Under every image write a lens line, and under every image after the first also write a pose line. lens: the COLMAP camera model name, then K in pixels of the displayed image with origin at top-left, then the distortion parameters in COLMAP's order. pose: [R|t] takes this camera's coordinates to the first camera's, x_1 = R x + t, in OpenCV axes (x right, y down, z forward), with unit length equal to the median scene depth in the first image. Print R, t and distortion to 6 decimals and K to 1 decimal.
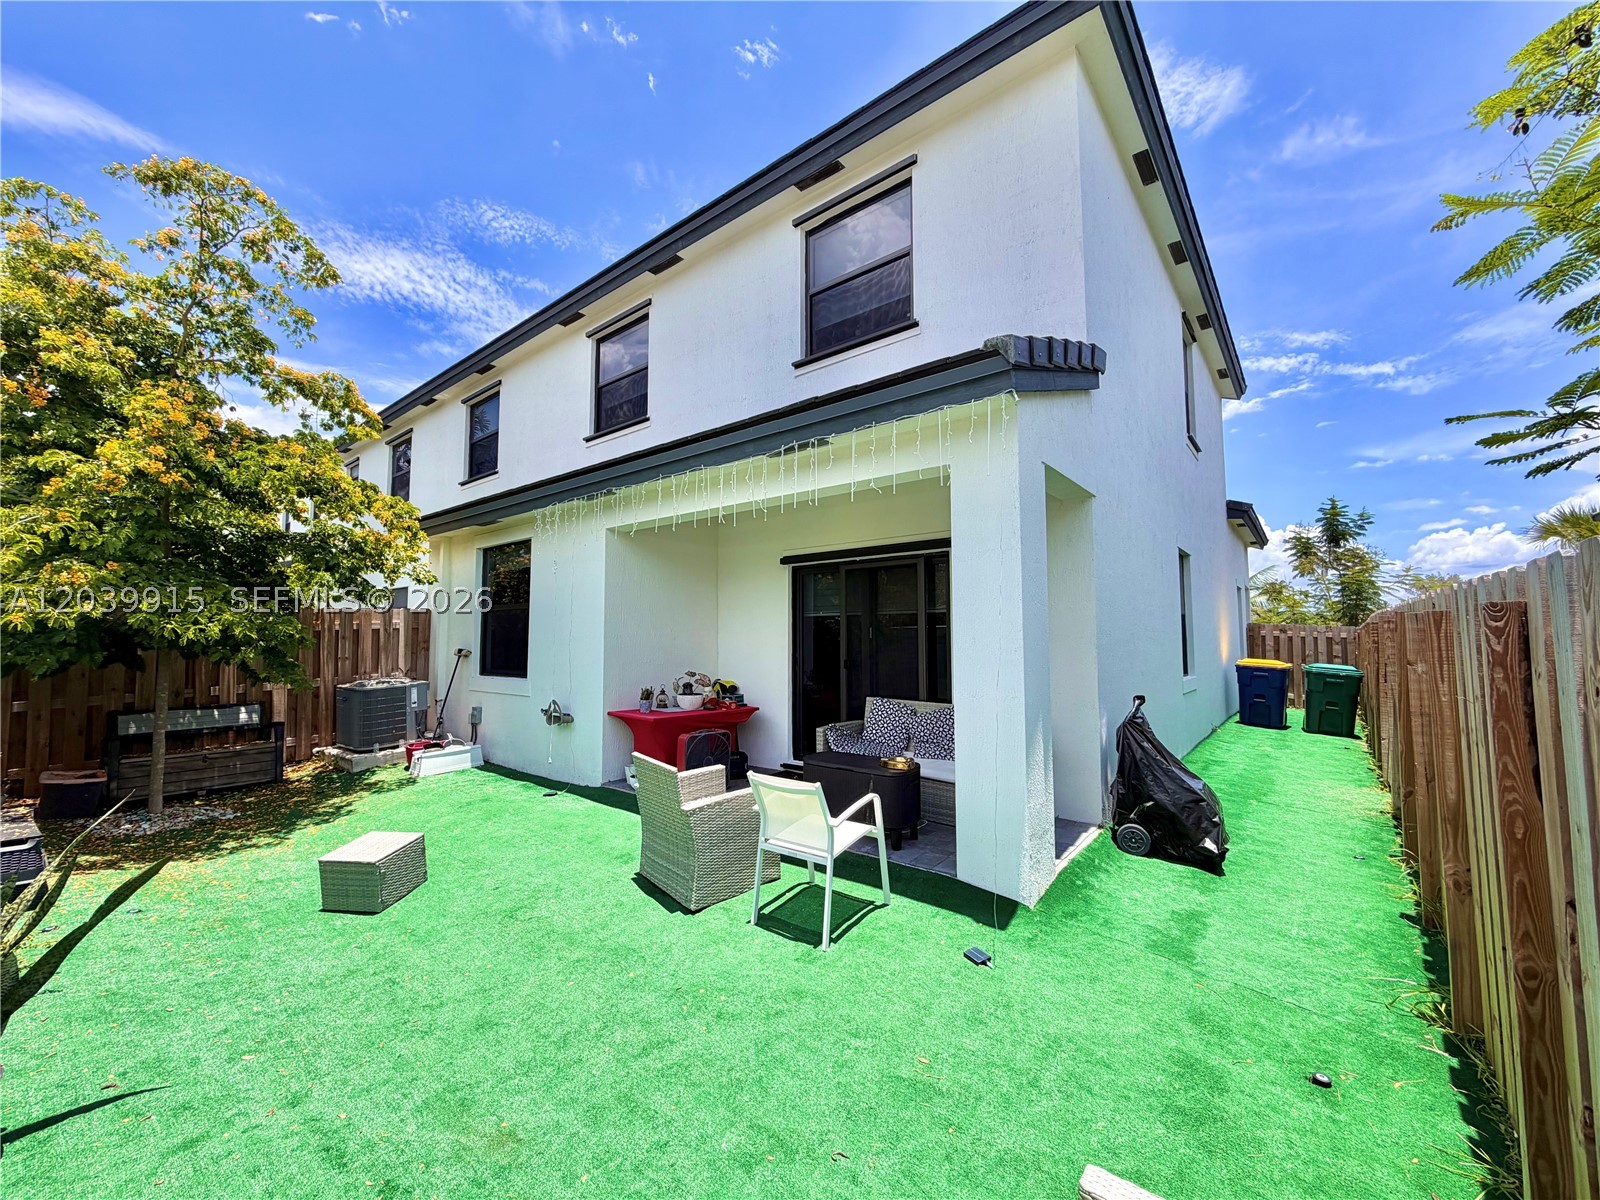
lens RADIAL K [[637.7, 0, 802.6], [0, 637.7, 598.1], [0, 0, 1]] dist [-0.002152, 0.000687]
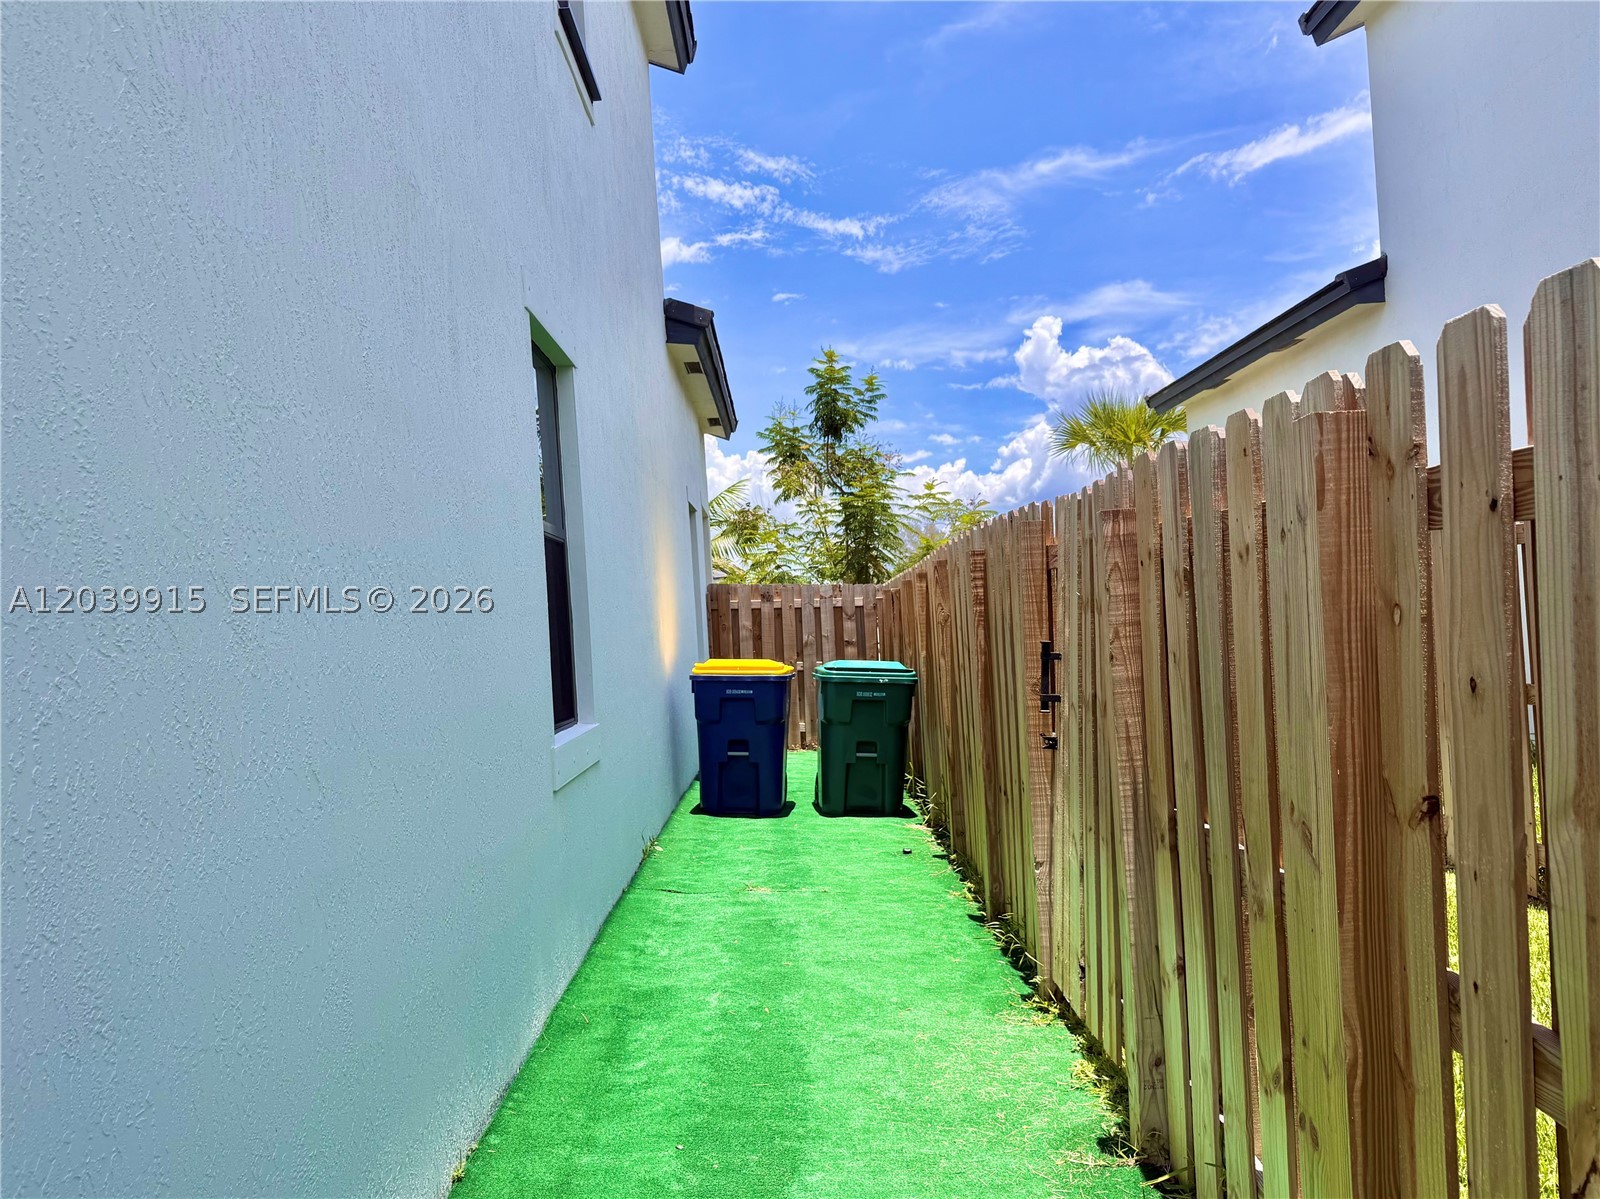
lens RADIAL K [[1126.6, 0, 803.4], [0, 1126.6, 601.2], [0, 0, 1]] dist [0.062656, -0.084014]
pose [[0.762579, -0.035818, 0.645902, 0.174029], [0.017327, 0.999239, 0.034955, 0.020266], [-0.646663, -0.015465, 0.762619, 0.260433]]
